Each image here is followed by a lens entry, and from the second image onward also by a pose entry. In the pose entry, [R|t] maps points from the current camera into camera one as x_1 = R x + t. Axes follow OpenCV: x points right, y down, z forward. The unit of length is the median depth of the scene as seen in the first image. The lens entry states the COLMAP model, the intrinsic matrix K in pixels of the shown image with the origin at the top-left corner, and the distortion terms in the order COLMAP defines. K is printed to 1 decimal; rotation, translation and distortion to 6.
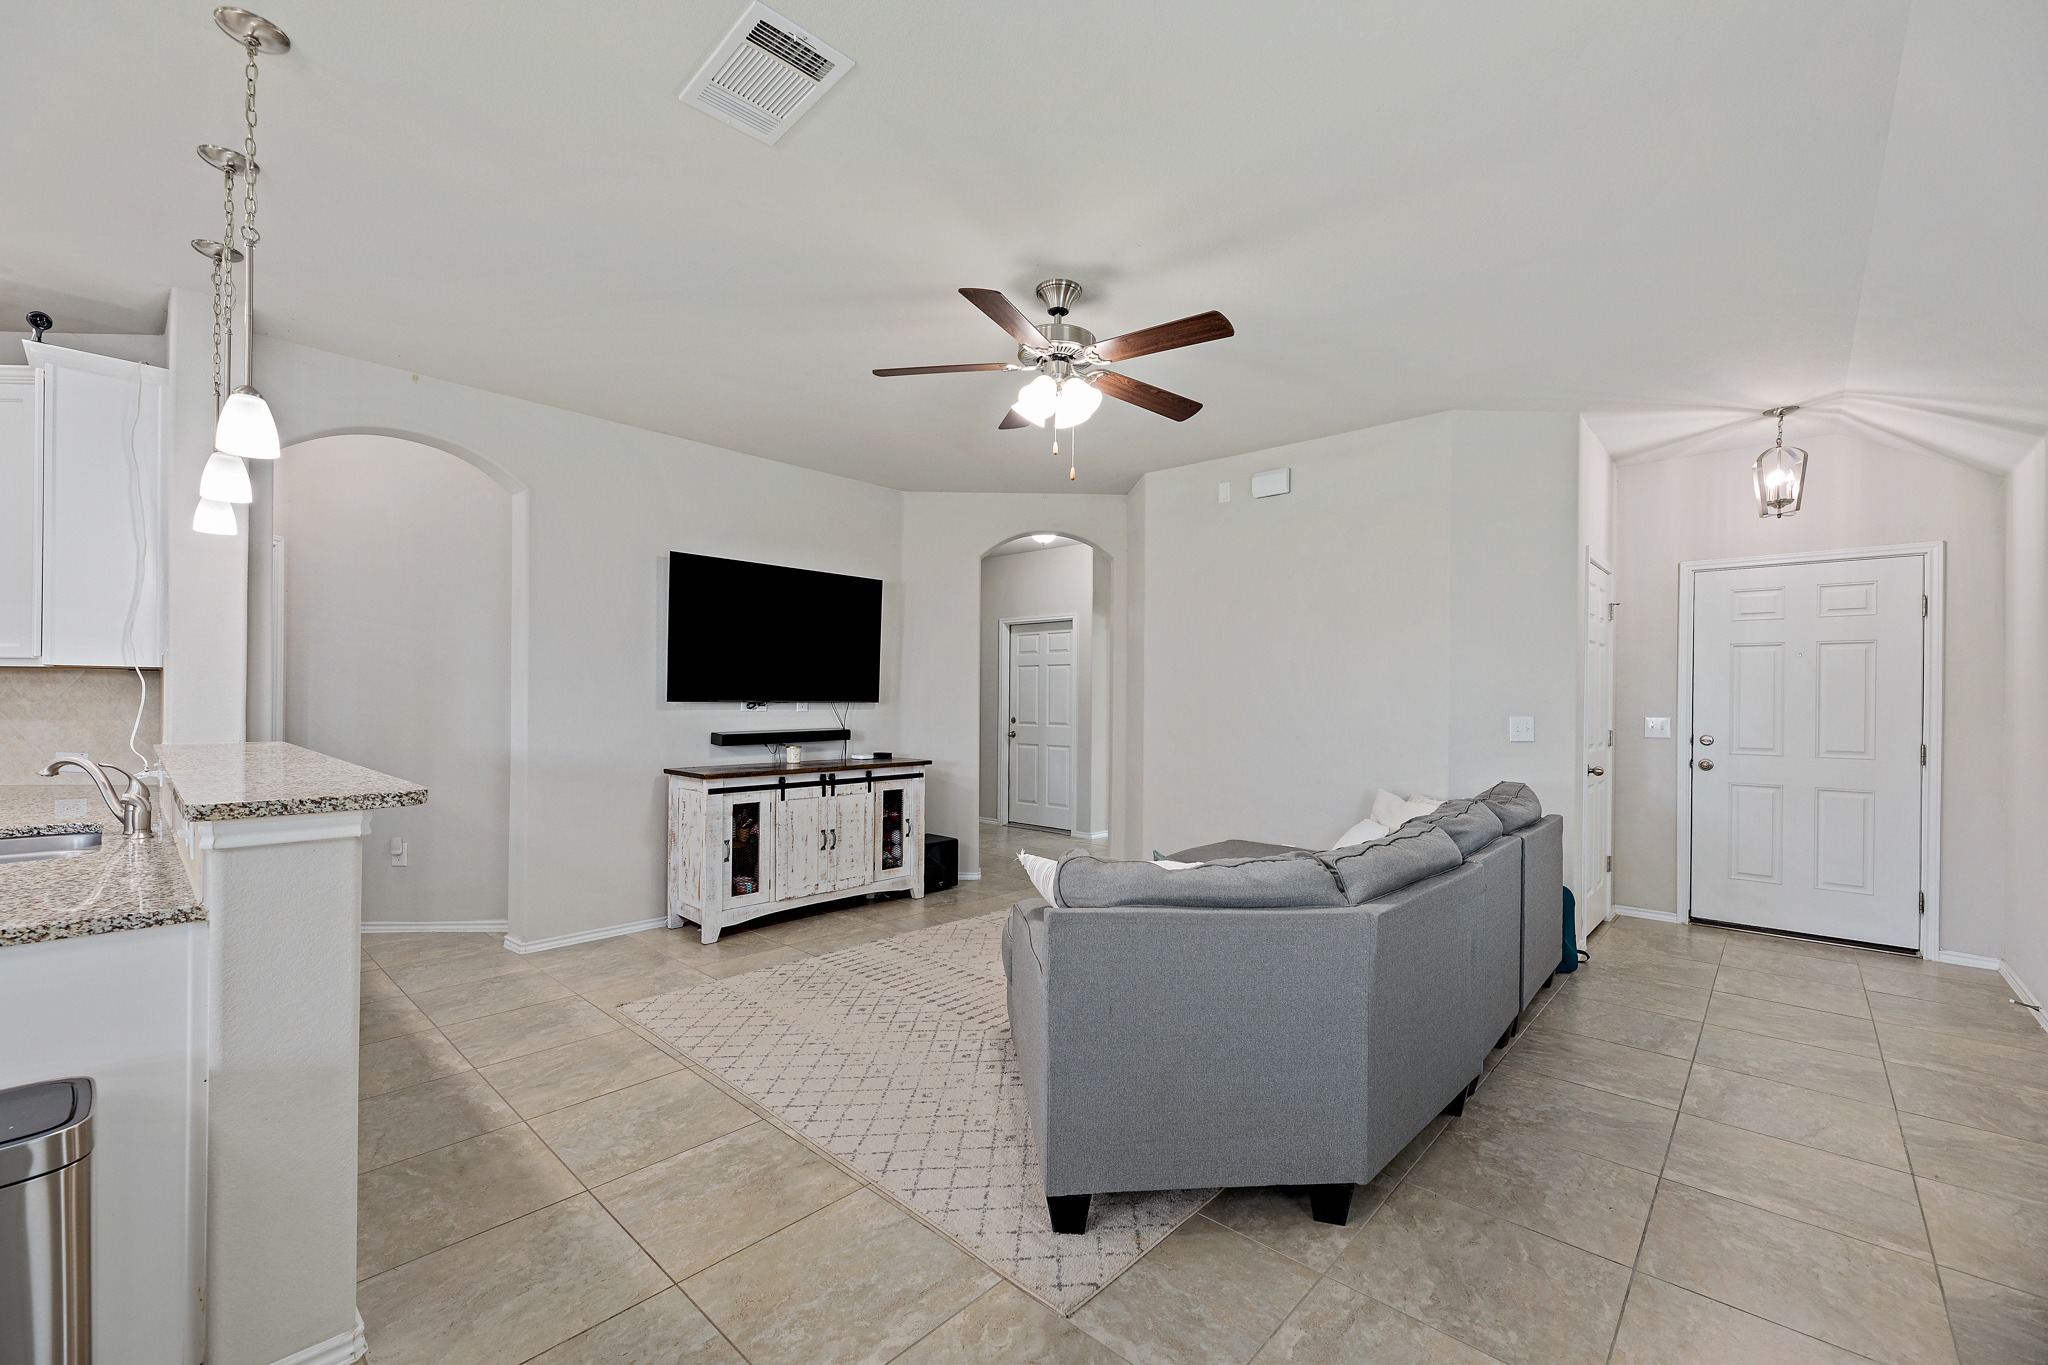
lens RADIAL K [[836.4, 0, 1011.6], [0, 836.4, 696.3], [0, 0, 1]] dist [0.006461, 0.000899]
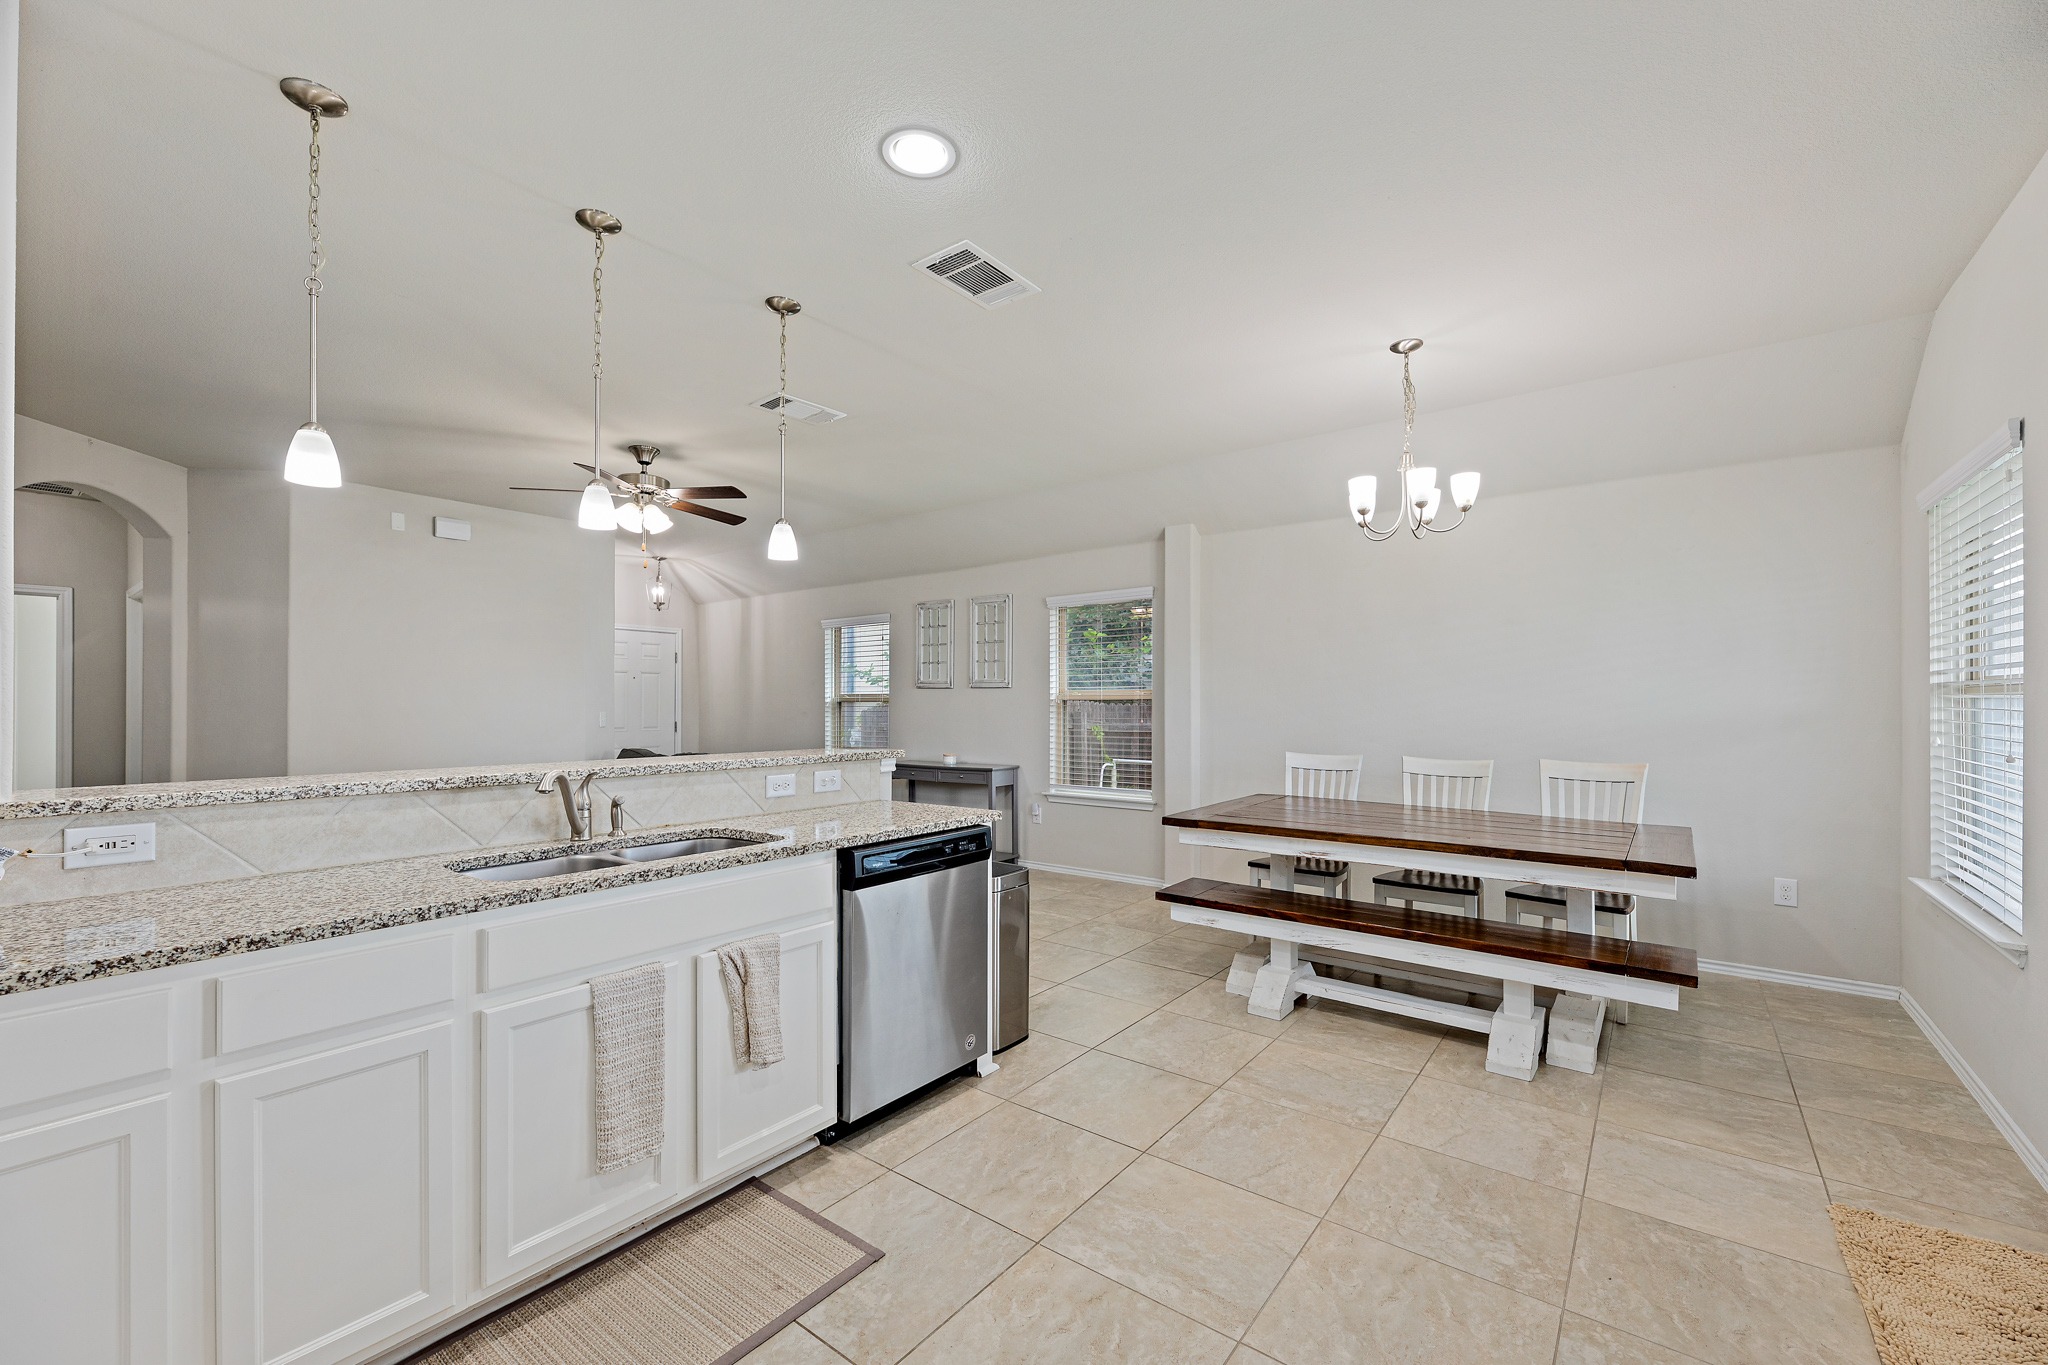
lens RADIAL K [[836.4, 0, 1021.2], [0, 836.4, 689.0], [0, 0, 1]] dist [0.006461, 0.000899]
pose [[-0.089674, 0.008268, 0.995937, -1.576943], [-0.001705, 0.999963, -0.008455, -0.010255], [-0.995970, -0.002456, -0.089656, 0.416417]]
